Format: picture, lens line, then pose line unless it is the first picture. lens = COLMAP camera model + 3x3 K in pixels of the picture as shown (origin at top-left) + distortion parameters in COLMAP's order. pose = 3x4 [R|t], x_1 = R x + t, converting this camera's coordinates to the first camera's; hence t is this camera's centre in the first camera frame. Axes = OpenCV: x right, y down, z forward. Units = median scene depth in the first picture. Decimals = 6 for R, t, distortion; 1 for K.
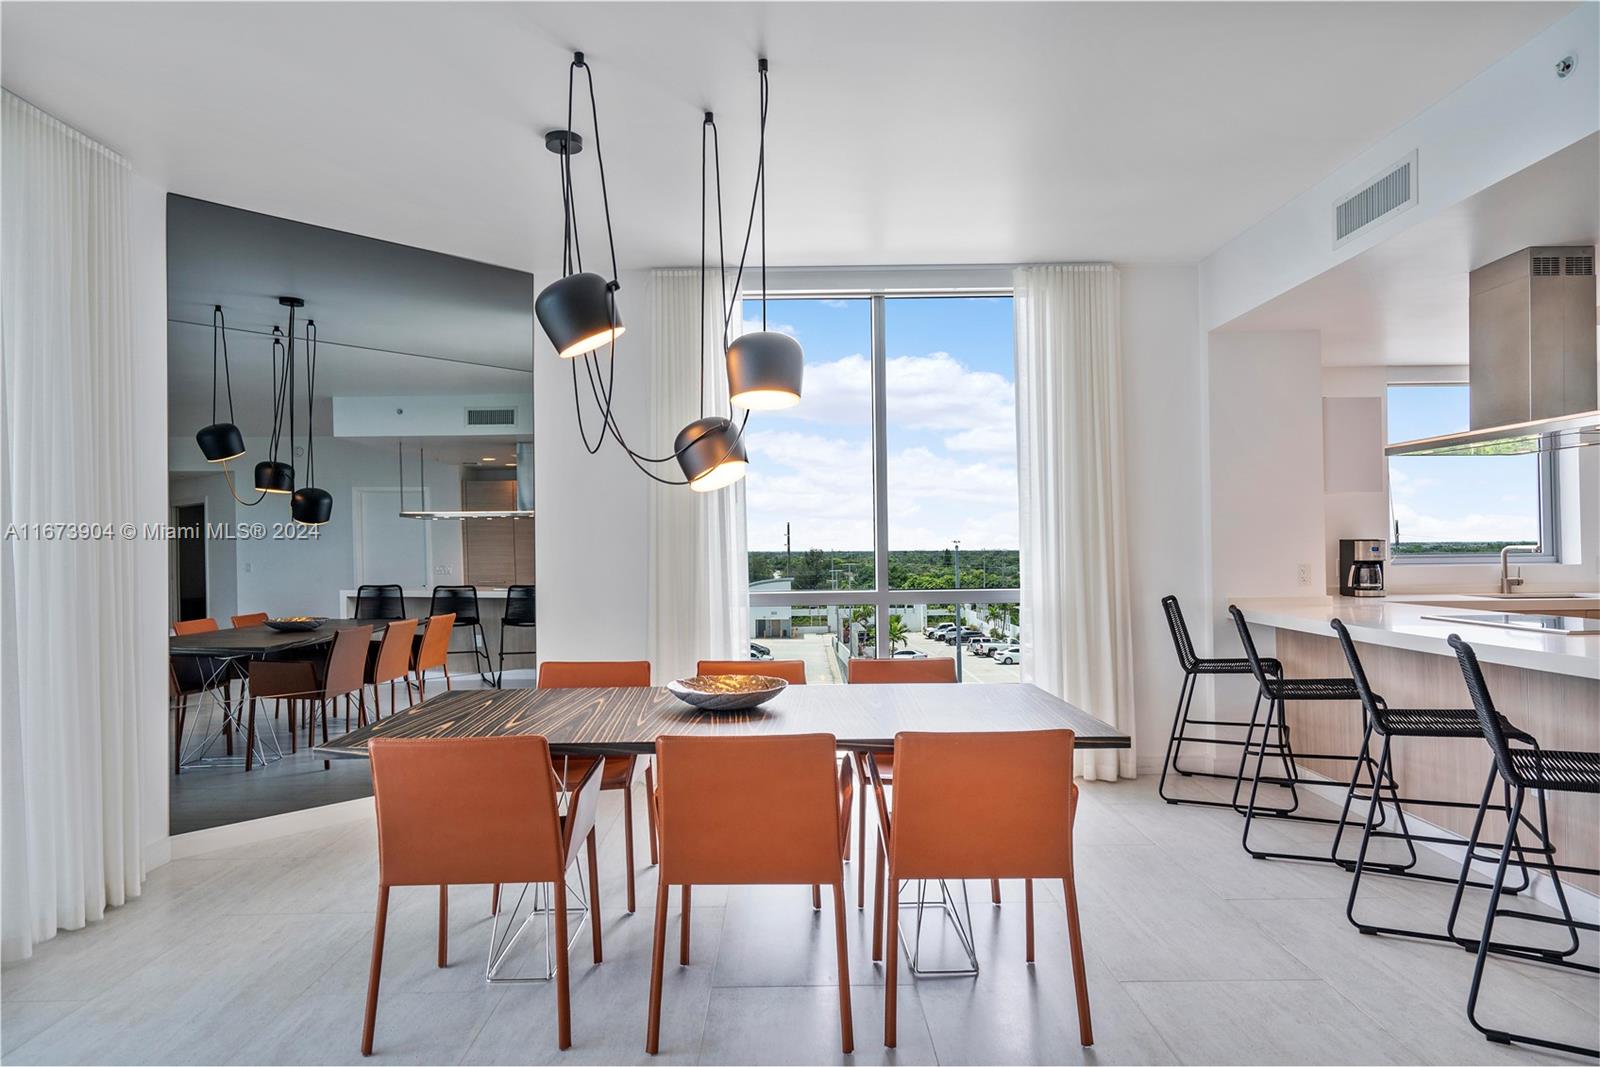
lens RADIAL K [[924.8, 0, 779.8], [0, 924.8, 541.2], [0, 0, 1]] dist [0.010169, 0.004800]
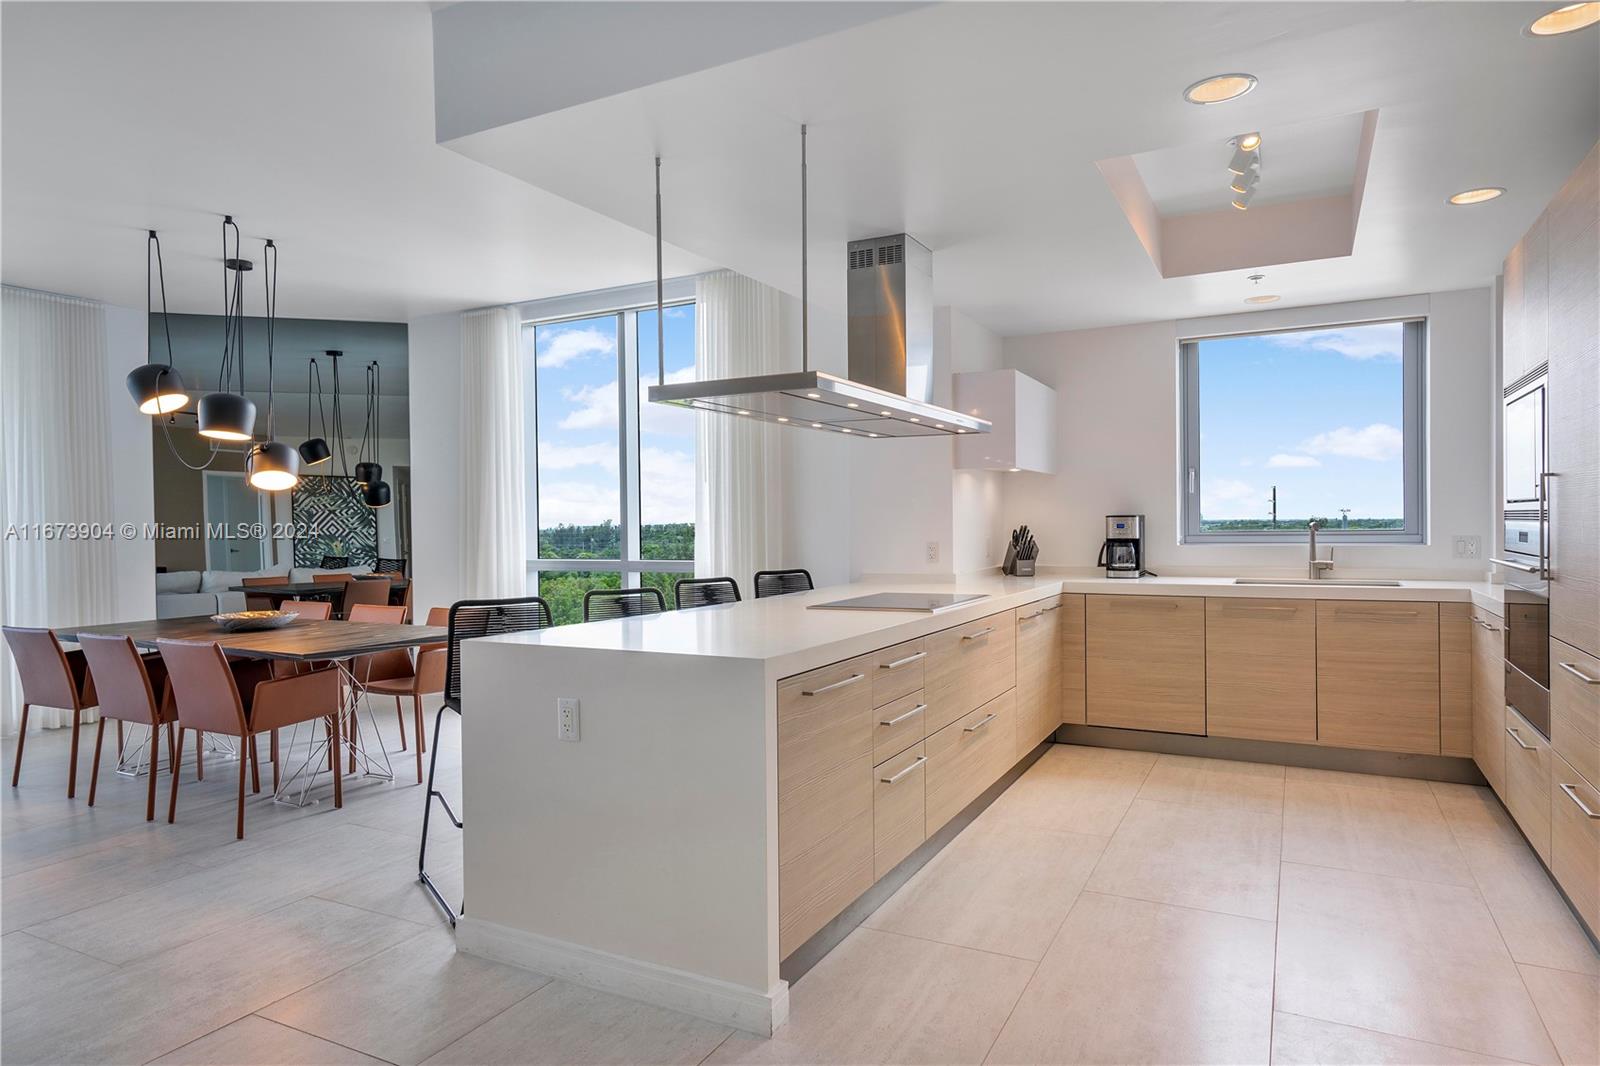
lens RADIAL K [[978.3, 0, 774.9], [0, 978.3, 541.4], [0, 0, 1]] dist [-0.002086, 0.006756]
pose [[0.873650, 0.010215, -0.486448, 0.966320], [0.006393, 0.999452, 0.032469, -0.011696], [0.486513, -0.031476, 0.873106, -0.007716]]
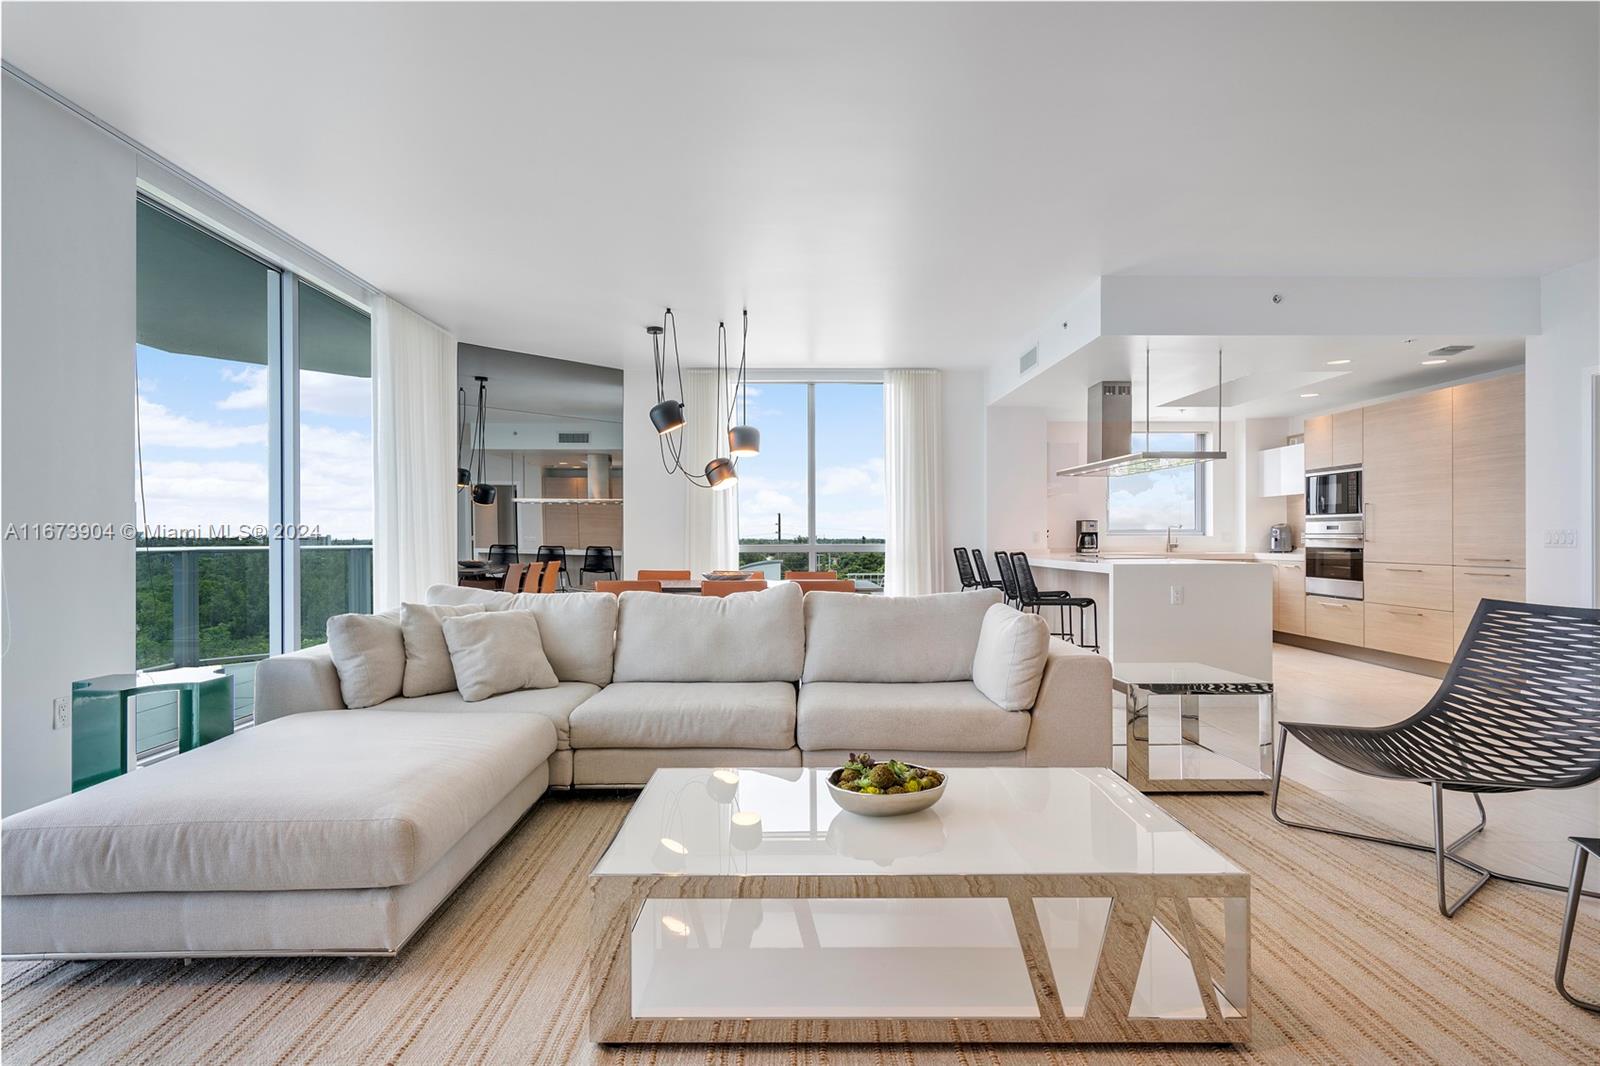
lens RADIAL K [[831.4, 0, 782.1], [0, 831.4, 537.6], [0, 0, 1]] dist [0.003886, 0.000679]
pose [[0.999870, 0.011240, 0.011591, 0.035794], [-0.011341, 0.999898, 0.008631, 0.028370], [-0.011493, -0.008762, 0.999896, -0.694809]]
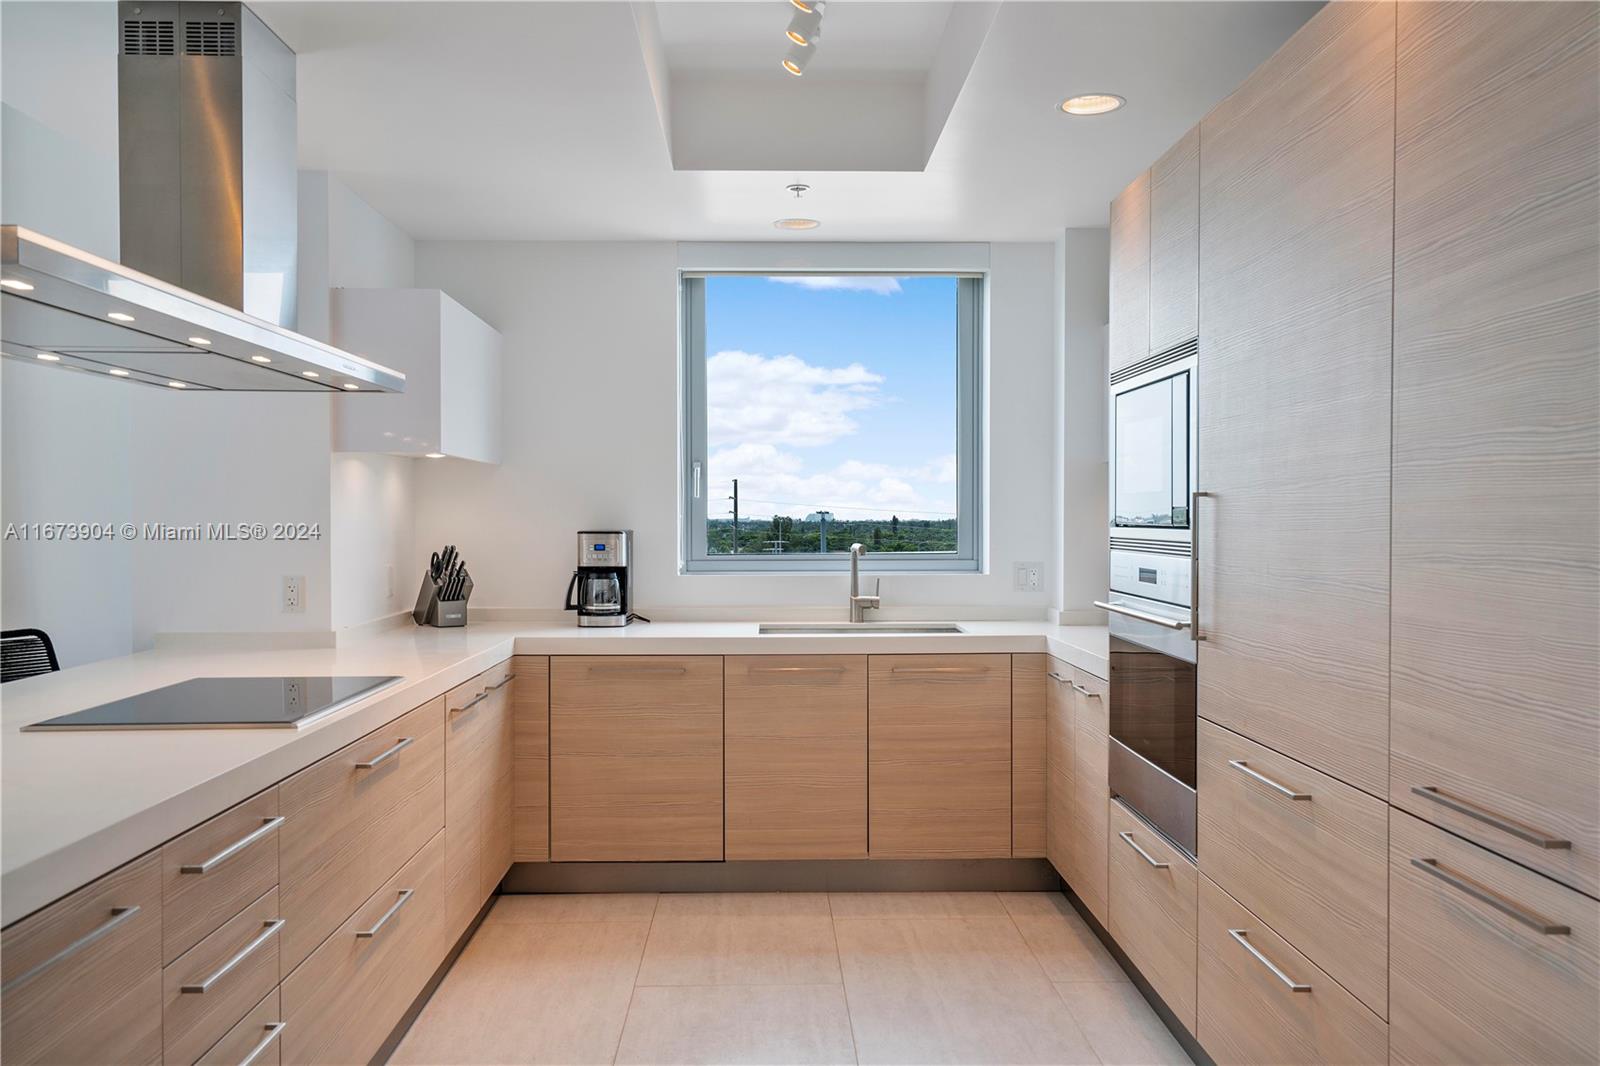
lens RADIAL K [[1334.9, 0, 814.0], [0, 1334.9, 536.0], [0, 0, 1]] dist [-0.007084, 0.013566]
pose [[0.999618, 0.009627, 0.025924, 0.899249], [-0.010252, 0.999657, 0.024079, -0.024748], [-0.025683, -0.024336, 0.999374, 0.169765]]
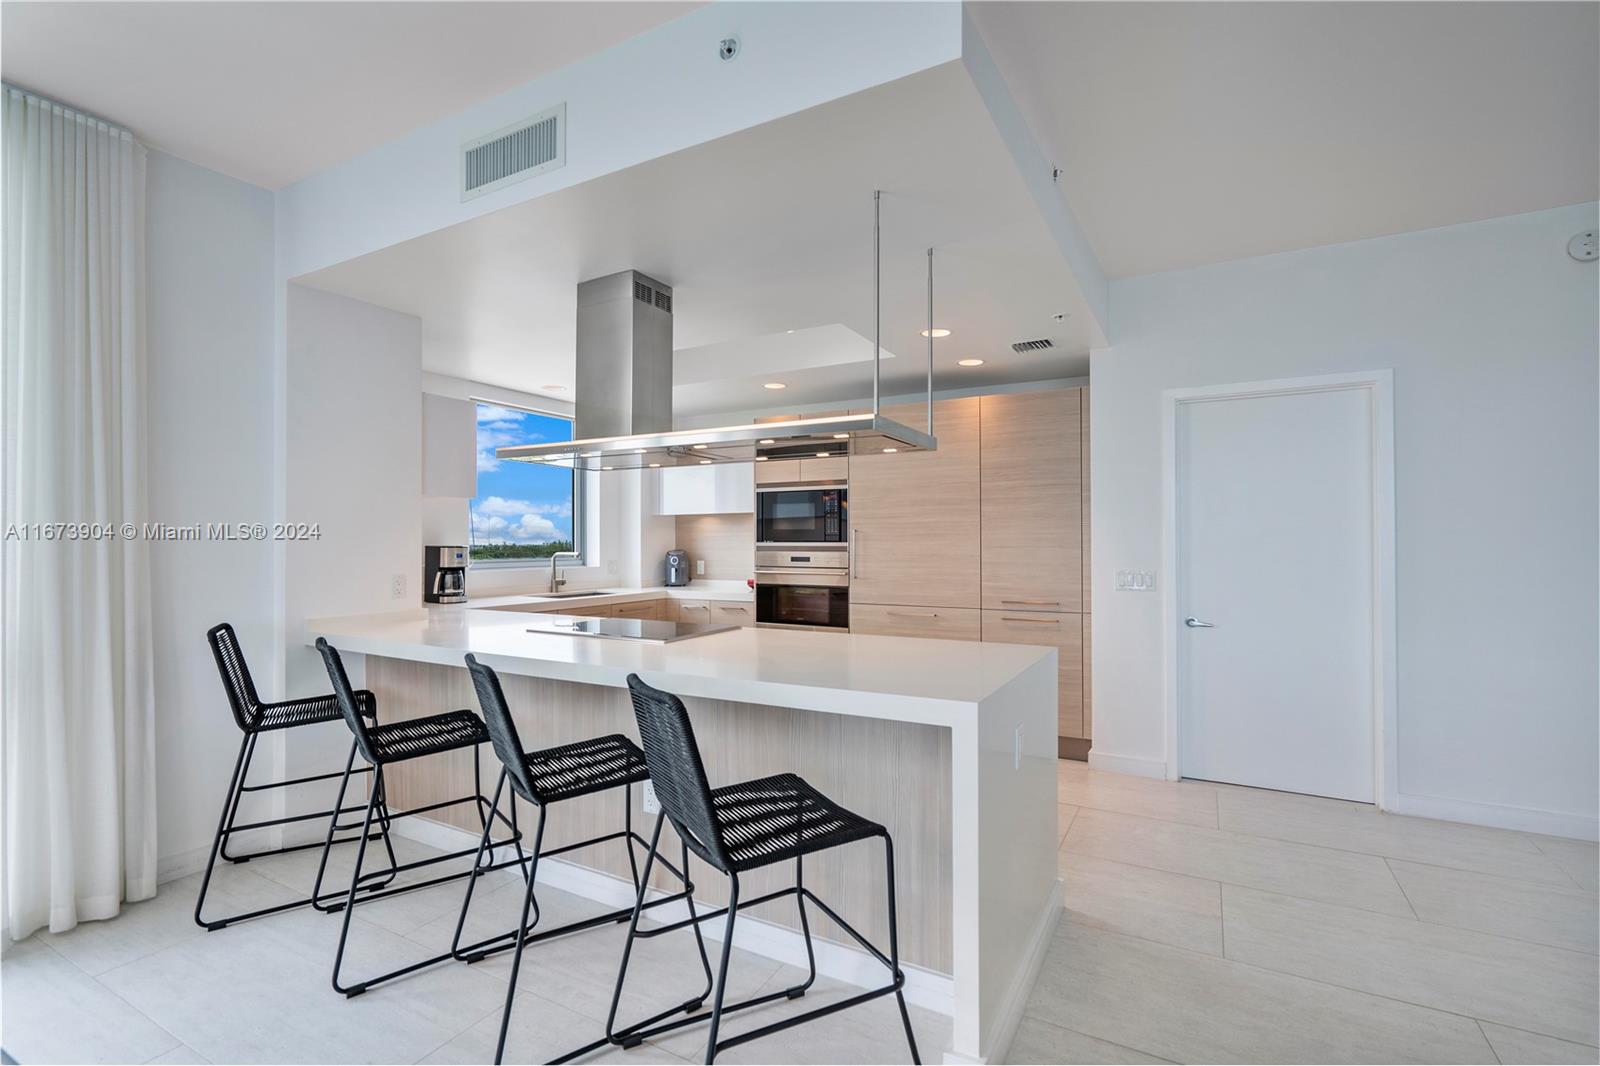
lens RADIAL K [[743.6, 0, 809.2], [0, 743.6, 535.8], [0, 0, 1]] dist [-0.000362, 0.000883]
pose [[0.483321, 0.019765, 0.875220, 0.136224], [-0.013498, 0.999795, -0.015124, -0.006850], [-0.875339, -0.004505, 0.483489, 0.324846]]
